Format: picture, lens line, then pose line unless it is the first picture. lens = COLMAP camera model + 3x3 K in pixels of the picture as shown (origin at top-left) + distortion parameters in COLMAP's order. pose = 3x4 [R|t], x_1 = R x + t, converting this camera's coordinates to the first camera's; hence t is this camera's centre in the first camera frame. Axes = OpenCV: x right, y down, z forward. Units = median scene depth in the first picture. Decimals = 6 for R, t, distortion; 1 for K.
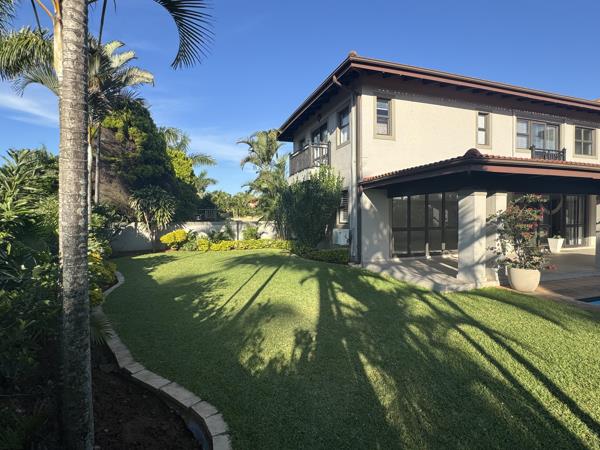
lens RADIAL K [[299.2, 0, 300.0], [0, 299.2, 225.0], [0, 0, 1]] dist [-0.000751, -0.000226]
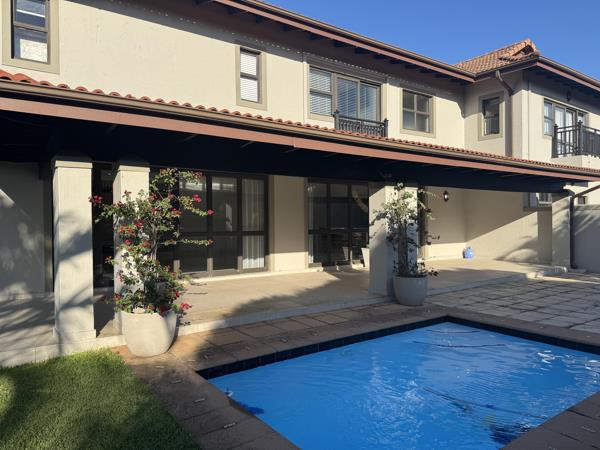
lens RADIAL K [[424.3, 0, 300.0], [0, 424.3, 225.0], [0, 0, 1]] dist [0.012999, -0.002021]
pose [[0.959194, -0.004465, 0.282714, 0.730447], [0.010345, 0.999760, -0.019311, 0.014976], [-0.282560, 0.021448, 0.959010, 0.198226]]
